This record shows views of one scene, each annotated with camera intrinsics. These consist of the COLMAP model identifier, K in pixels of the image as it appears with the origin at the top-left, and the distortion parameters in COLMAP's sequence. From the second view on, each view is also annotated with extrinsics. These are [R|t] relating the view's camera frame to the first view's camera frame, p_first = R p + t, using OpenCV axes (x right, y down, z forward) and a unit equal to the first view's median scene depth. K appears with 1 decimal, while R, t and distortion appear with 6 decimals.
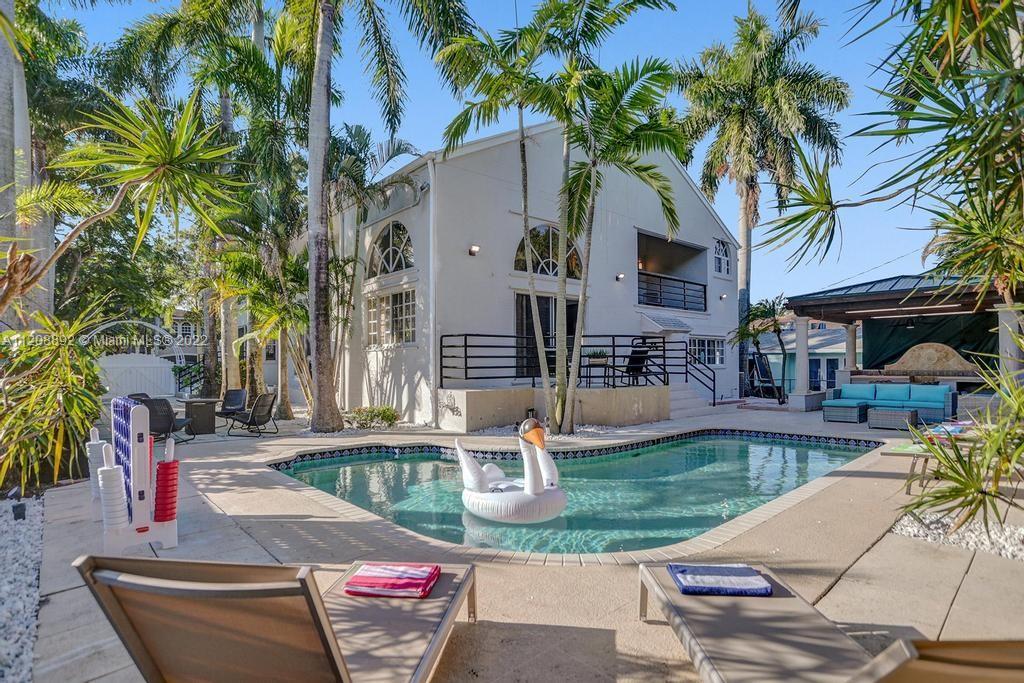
lens RADIAL K [[509.6, 0, 506.7], [0, 509.6, 336.8], [0, 0, 1]] dist [-0.074126, 0.033546]
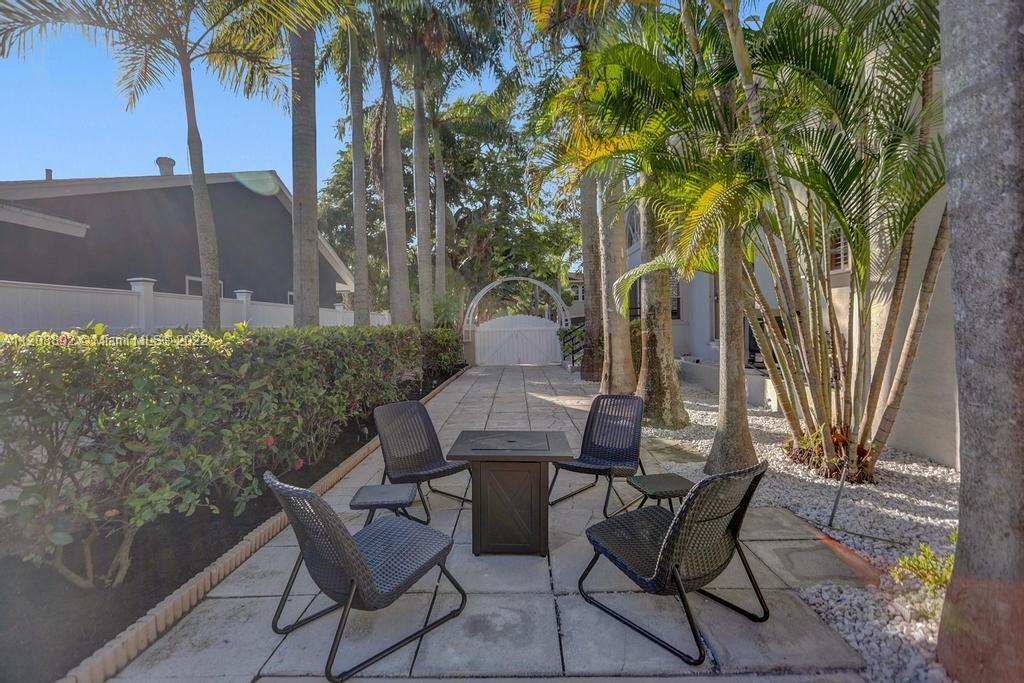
lens RADIAL K [[509.6, 0, 506.7], [0, 509.6, 336.8], [0, 0, 1]] dist [-0.074126, 0.033546]
pose [[0.739585, 0.014389, -0.672909, -0.244491], [0.035900, 0.997505, 0.060788, 0.025066], [0.672105, -0.069116, 0.737223, 0.469832]]
